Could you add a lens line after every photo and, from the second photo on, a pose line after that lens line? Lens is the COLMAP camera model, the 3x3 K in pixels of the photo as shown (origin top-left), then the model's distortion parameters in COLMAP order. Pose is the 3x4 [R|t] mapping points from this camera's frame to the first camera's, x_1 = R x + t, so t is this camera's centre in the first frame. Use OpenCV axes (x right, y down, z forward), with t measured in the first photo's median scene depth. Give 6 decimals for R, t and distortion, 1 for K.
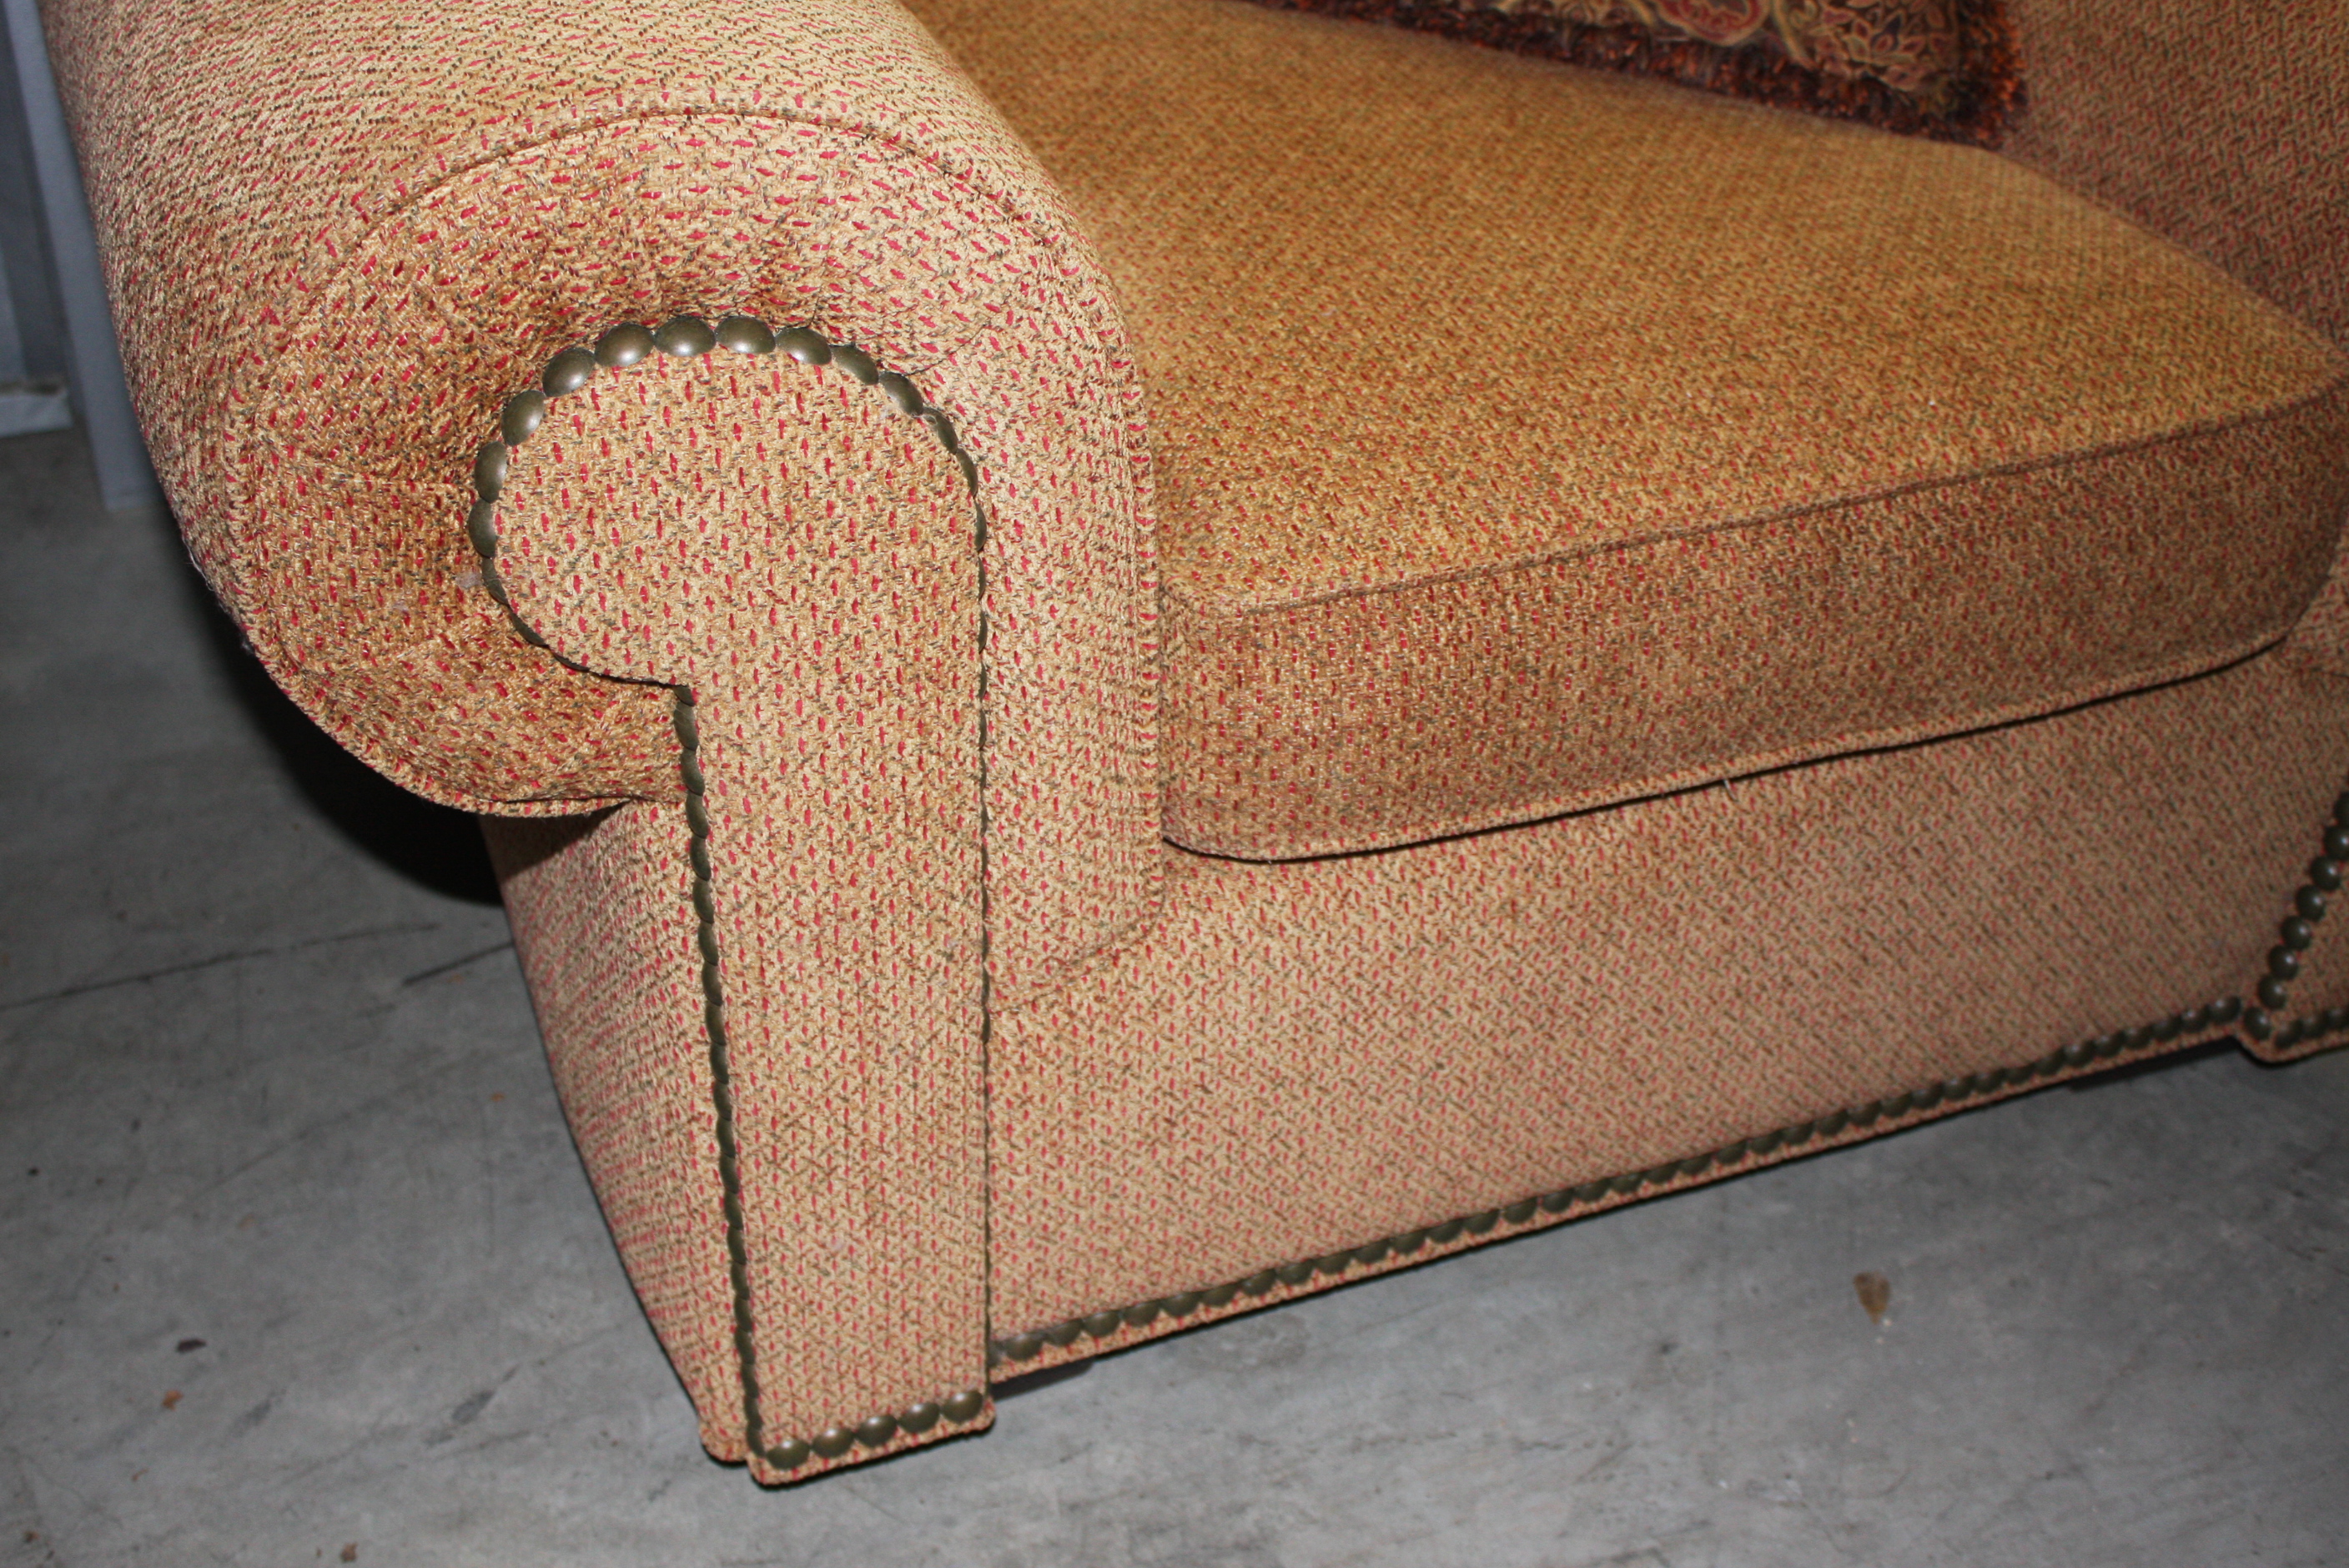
lens RADIAL K [[2757.5, 0, 1162.7], [0, 2757.5, 766.3], [0, 0, 1]] dist [-0.075918, 0.000000]
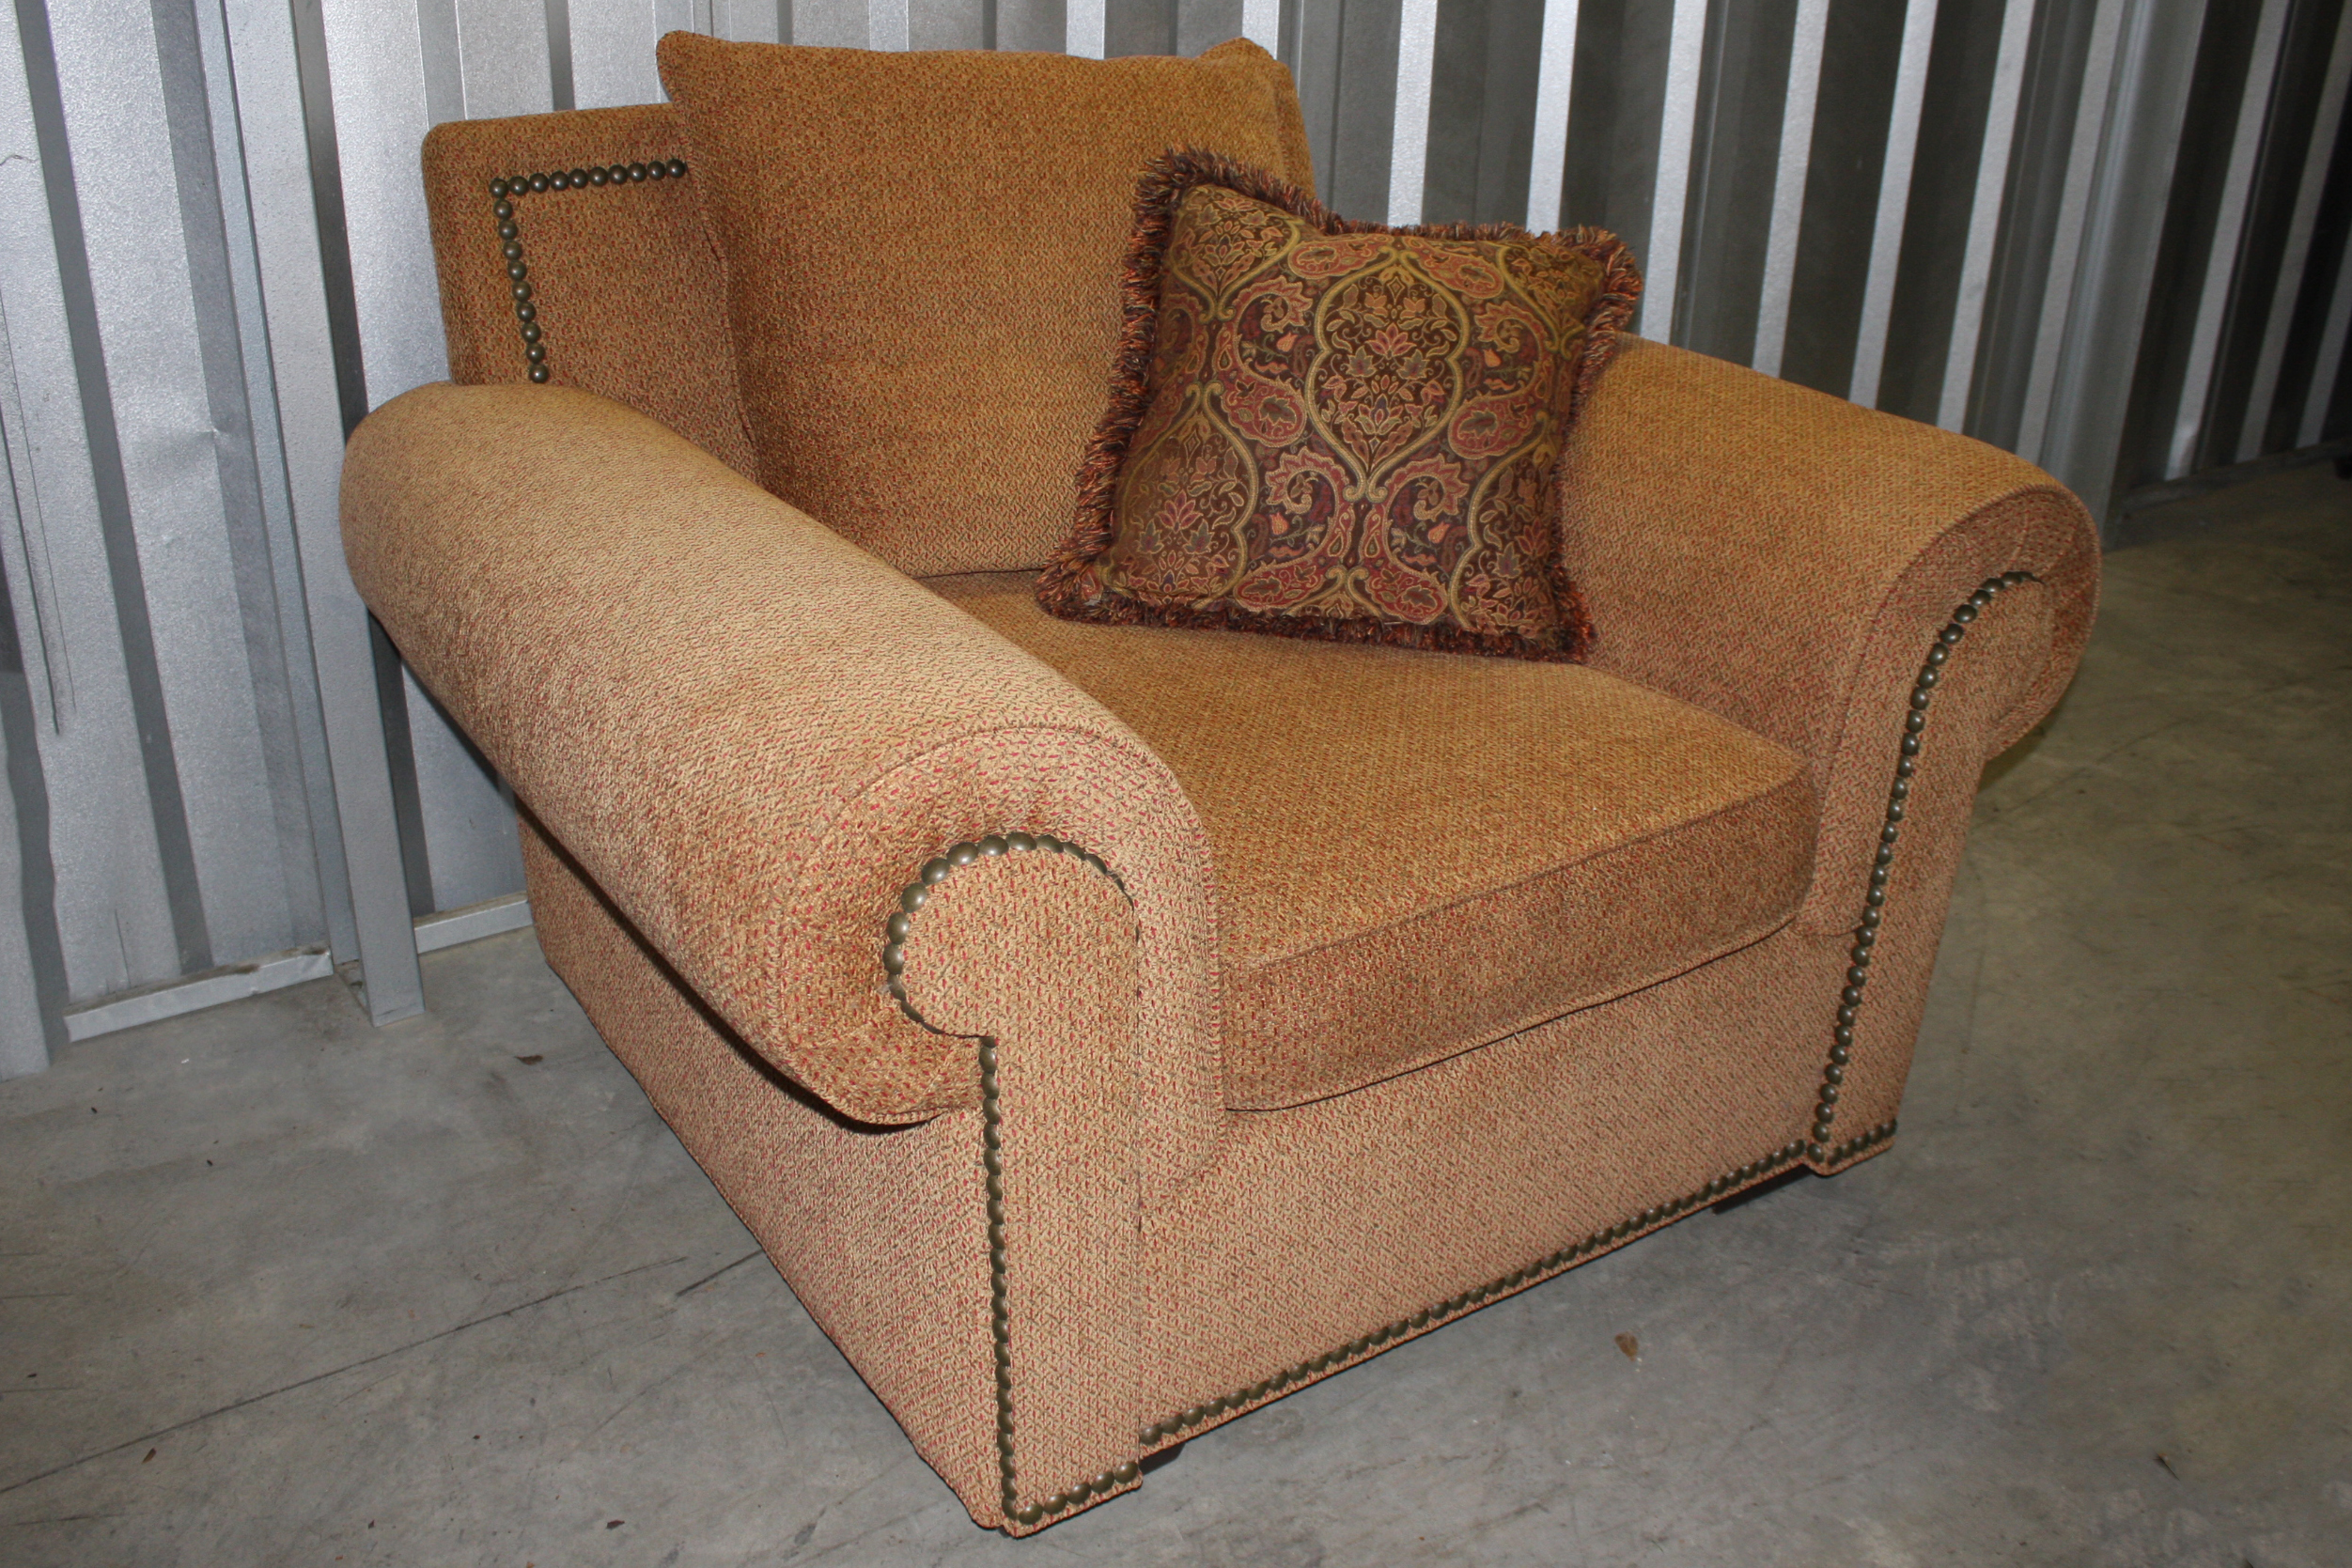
lens RADIAL K [[2225.5, 0, 1150.0], [0, 2225.5, 715.2], [0, 0, 1]] dist [-0.134525, 0.000000]
pose [[0.983424, -0.107097, 0.146314, -0.217233], [0.135239, 0.970739, -0.198433, 0.058109], [-0.120781, 0.214931, 0.969132, -0.400533]]
